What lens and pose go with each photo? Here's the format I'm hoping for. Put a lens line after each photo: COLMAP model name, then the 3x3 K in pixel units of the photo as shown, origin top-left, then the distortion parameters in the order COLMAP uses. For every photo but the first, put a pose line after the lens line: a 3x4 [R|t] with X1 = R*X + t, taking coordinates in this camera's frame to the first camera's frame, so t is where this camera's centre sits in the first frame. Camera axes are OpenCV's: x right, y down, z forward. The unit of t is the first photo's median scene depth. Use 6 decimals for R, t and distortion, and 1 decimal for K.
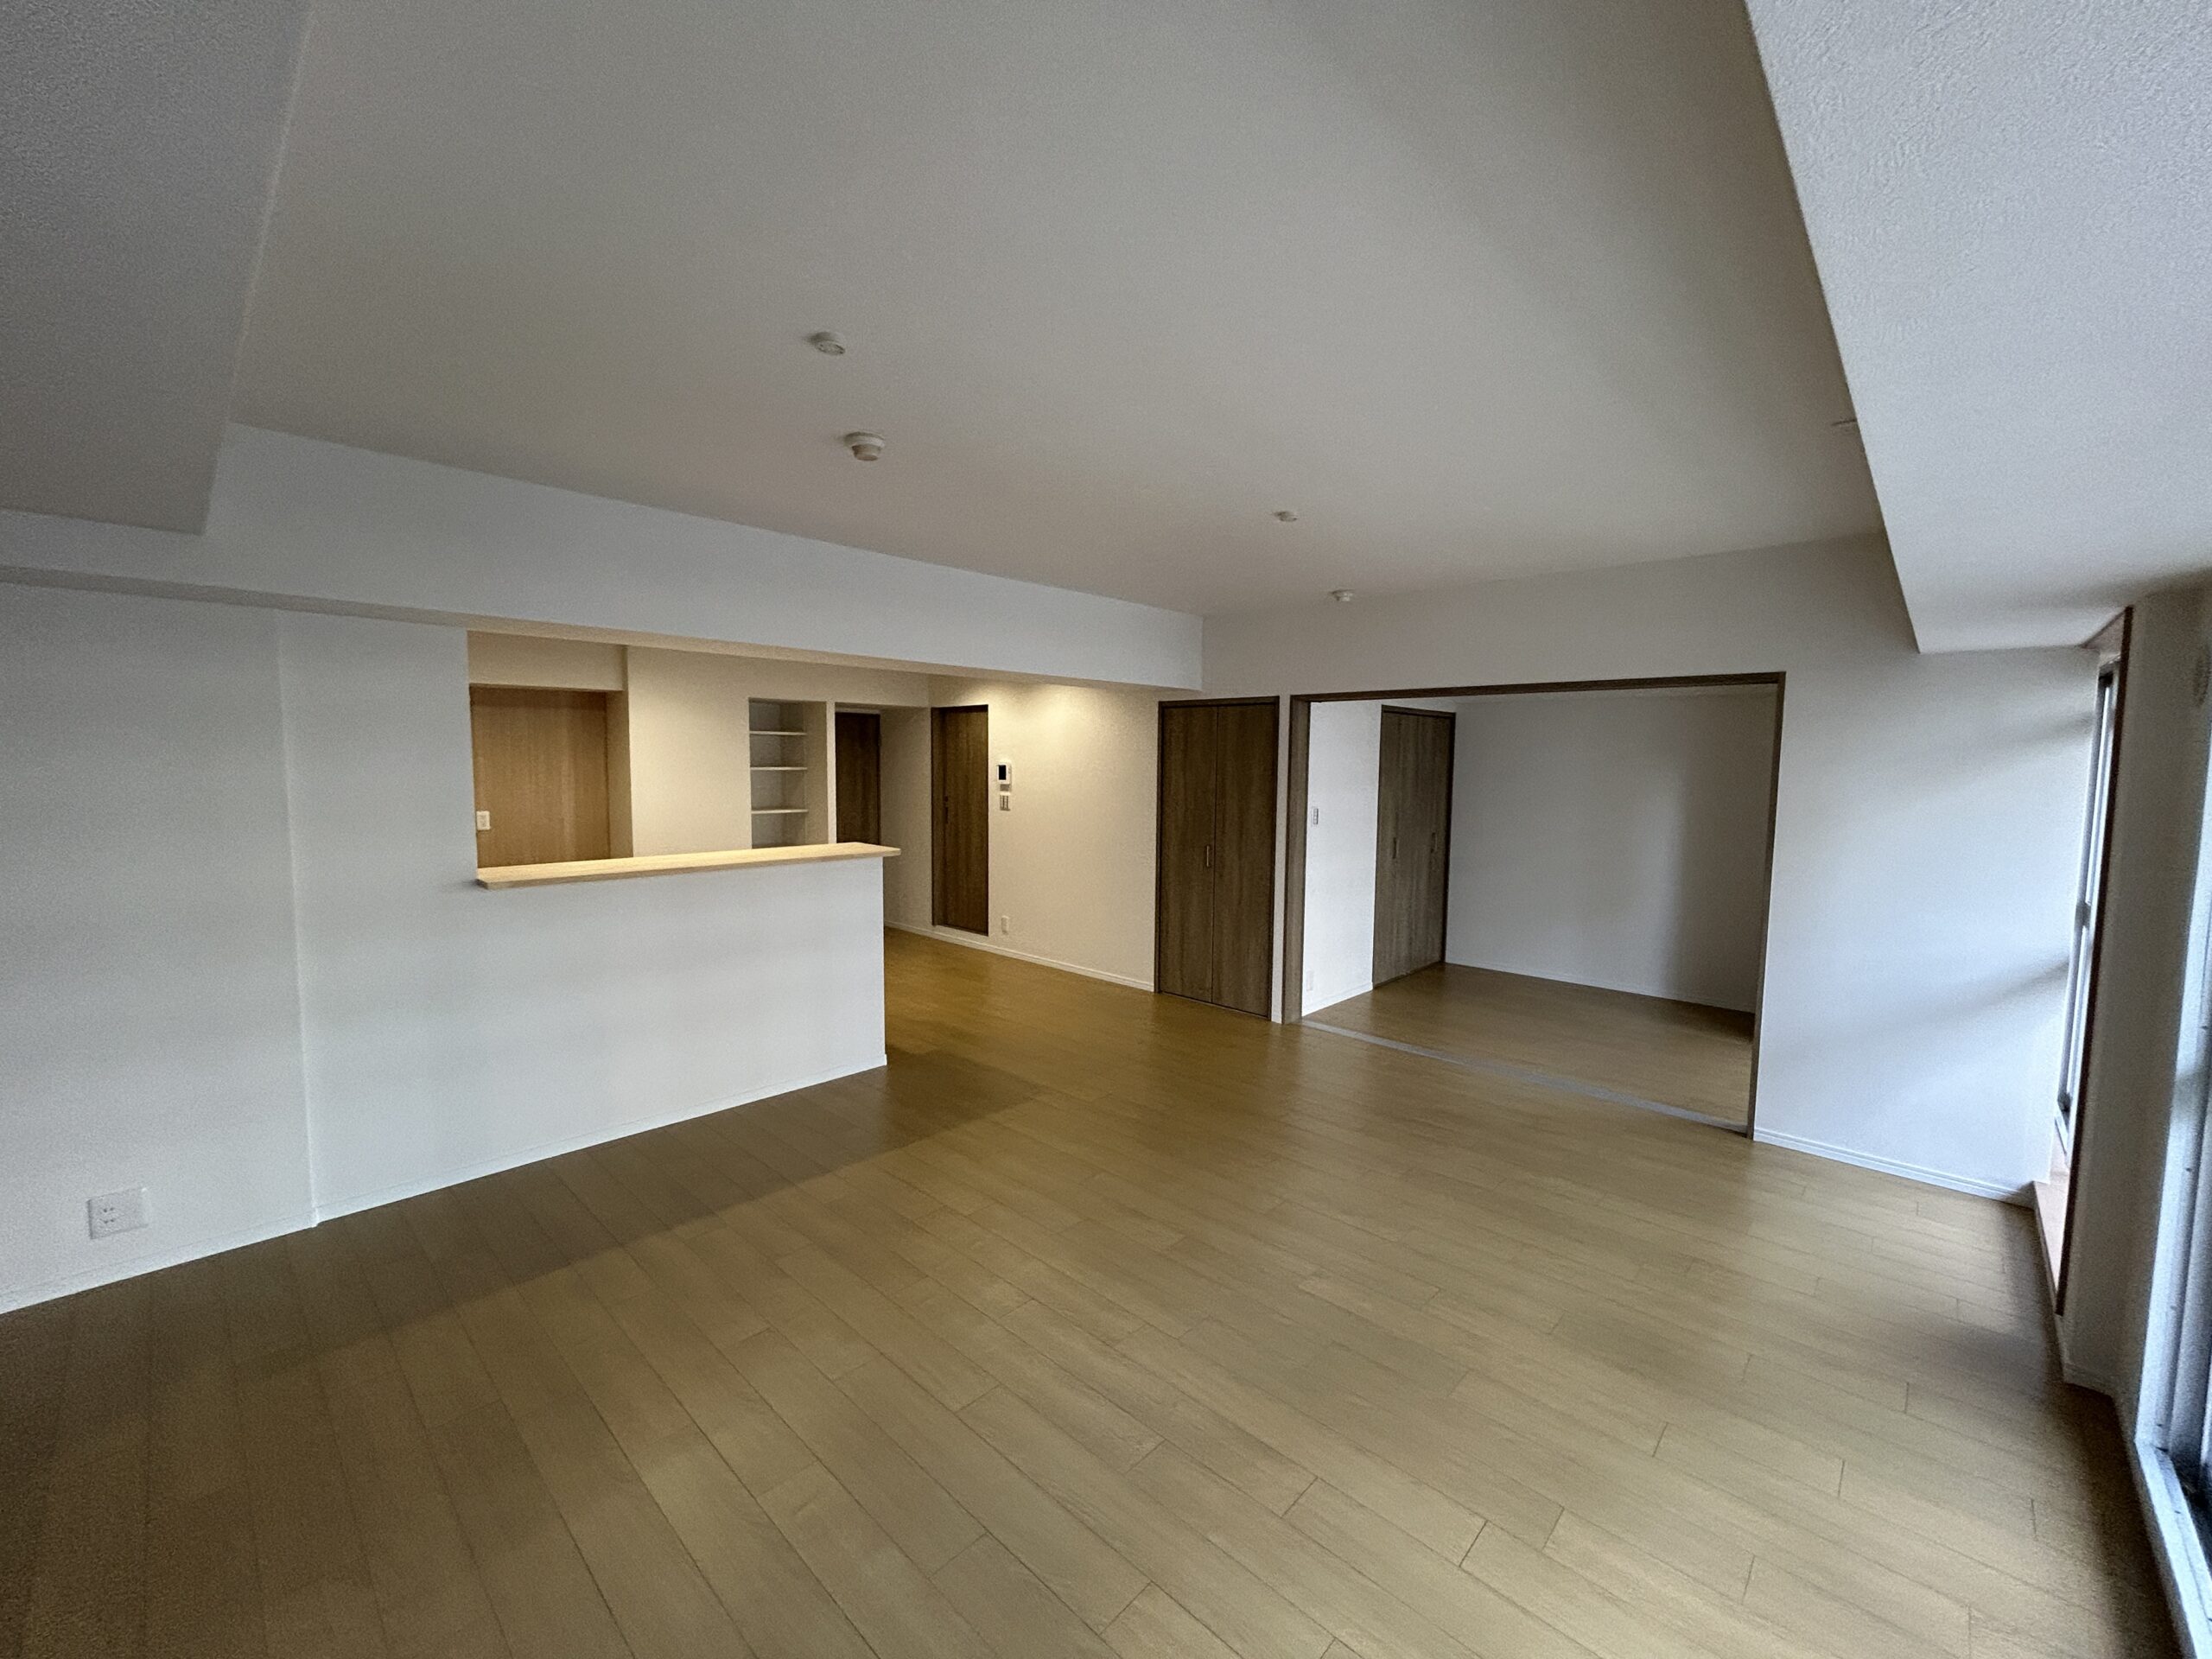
lens RADIAL K [[888.3, 0, 1103.2], [0, 888.3, 829.8], [0, 0, 1]] dist [0.004227, -0.002190]
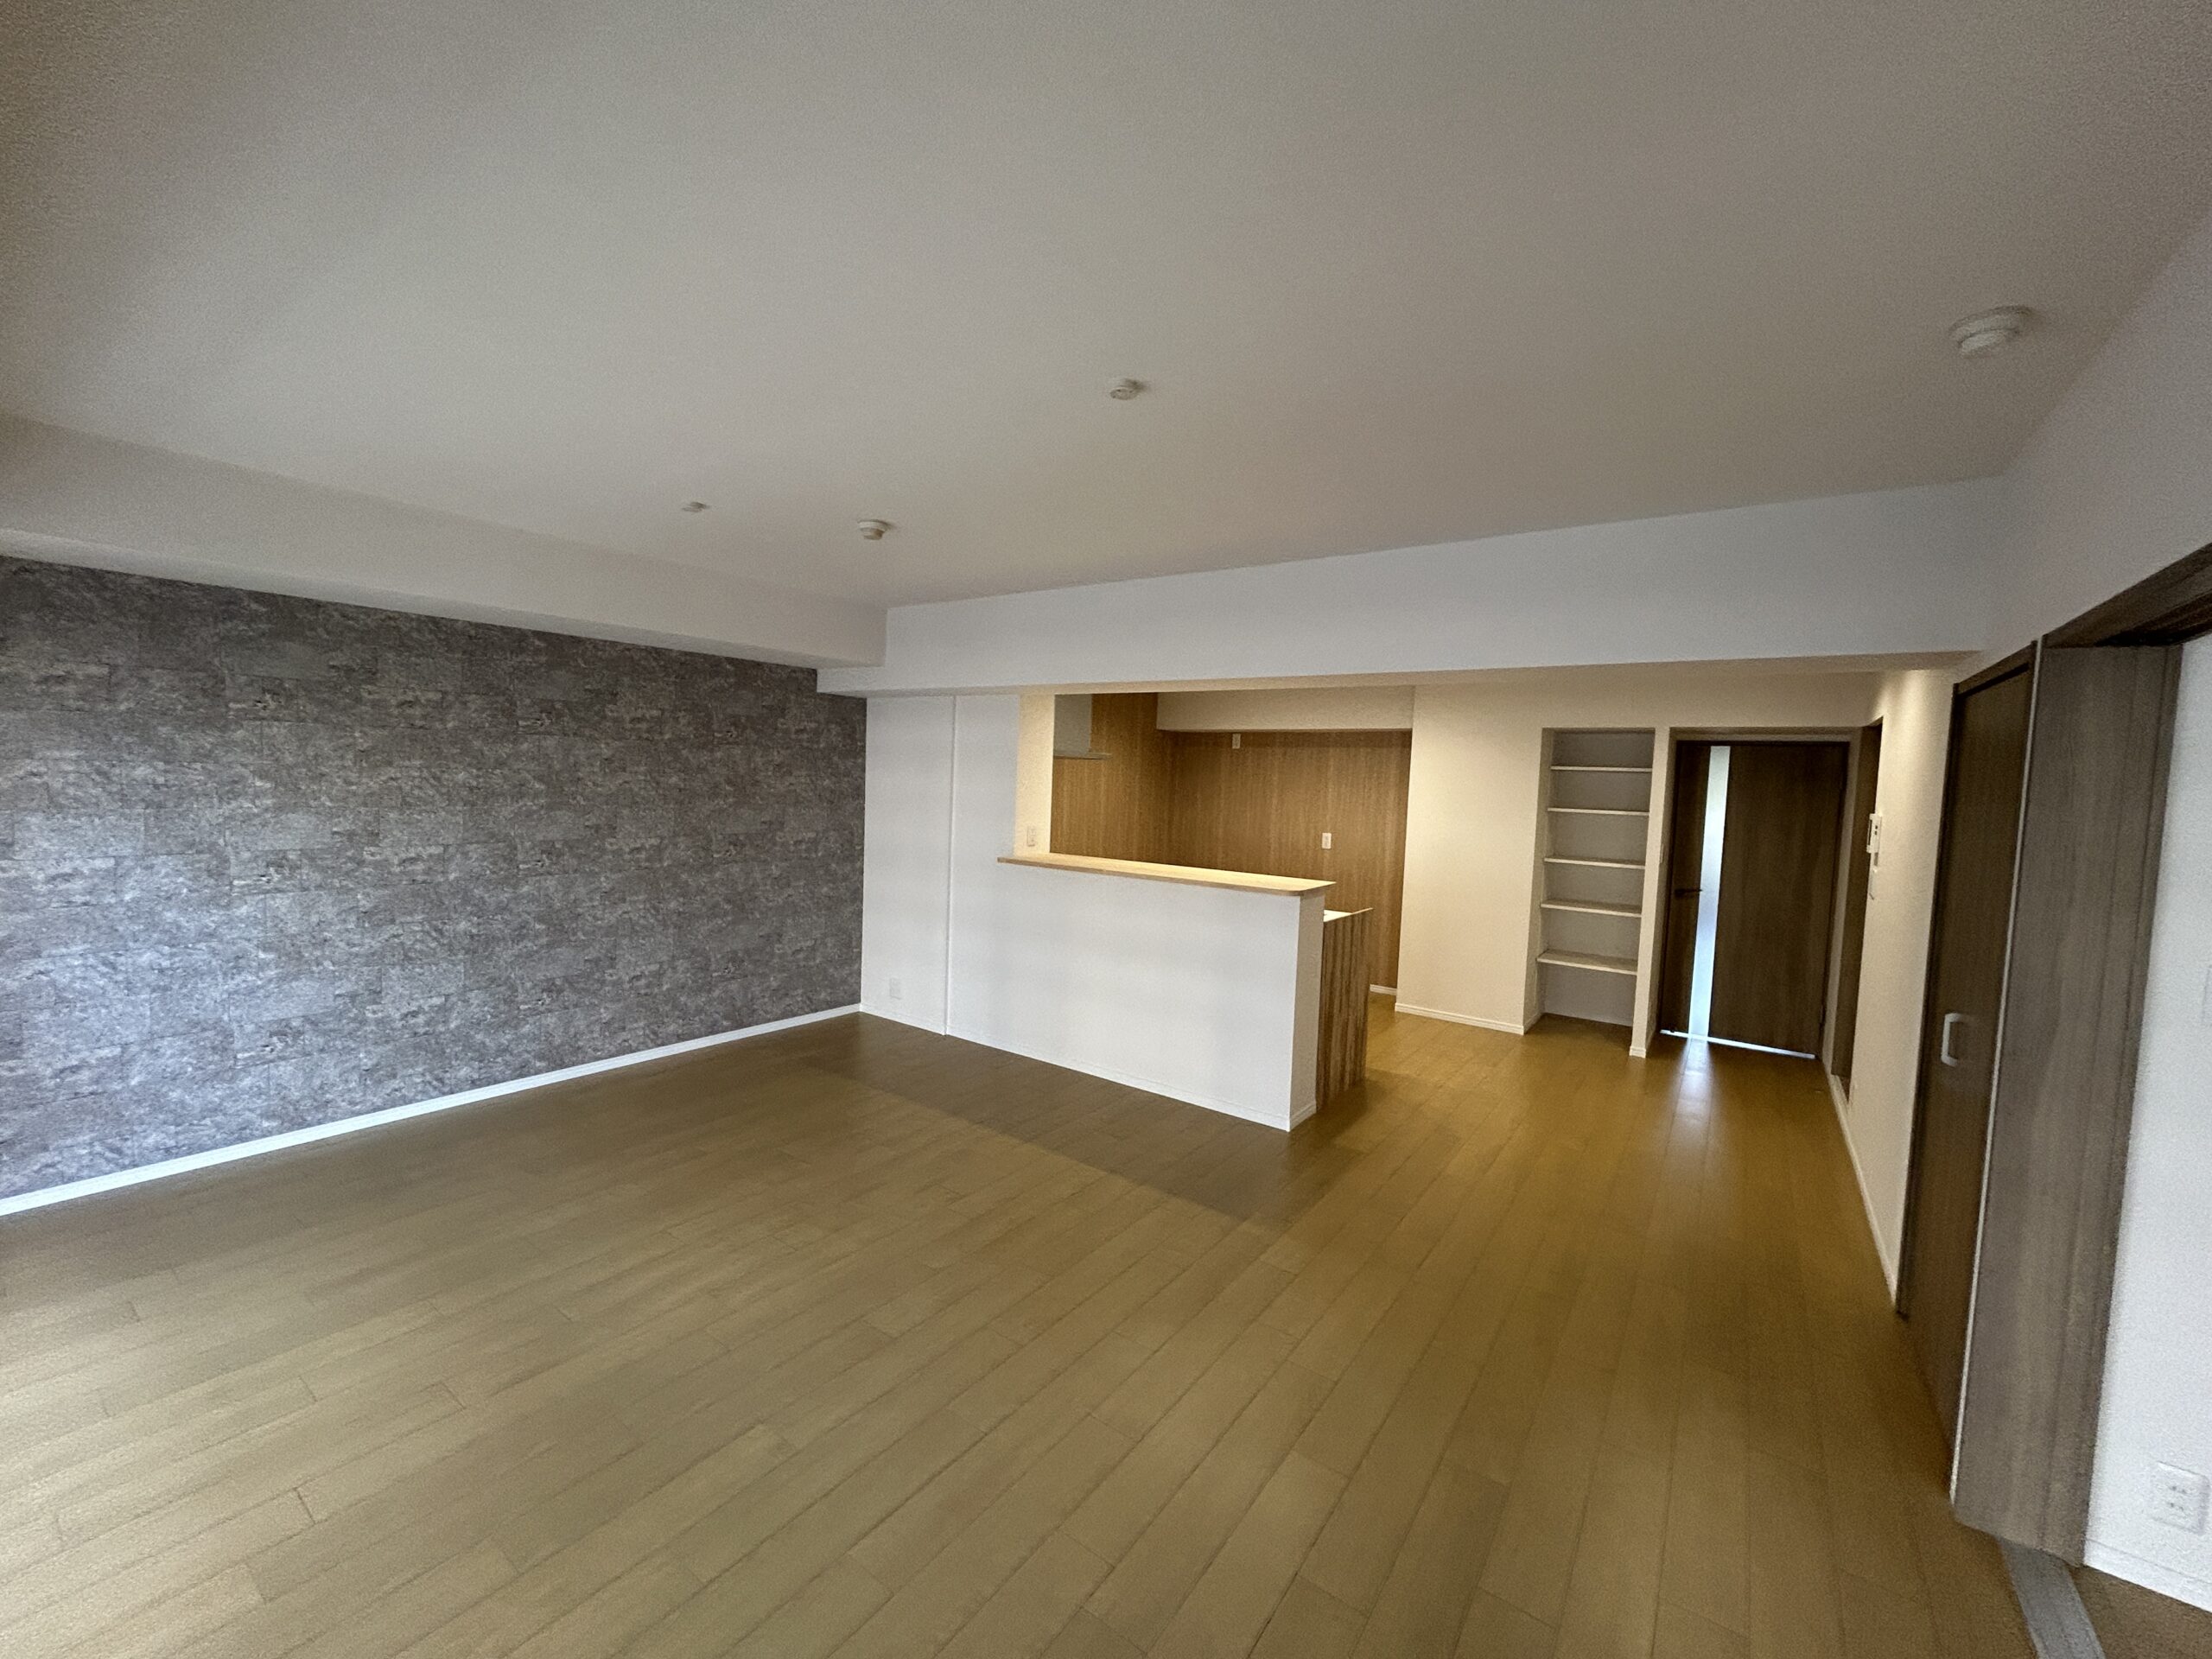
lens RADIAL K [[888.3, 0, 1094.2], [0, 888.3, 829.3], [0, 0, 1]] dist [0.004227, -0.002190]
pose [[0.135367, 0.055615, -0.989233, 0.646038], [-0.115914, 0.992456, 0.039935, -0.052774], [0.983992, 0.109261, 0.140793, 0.711247]]
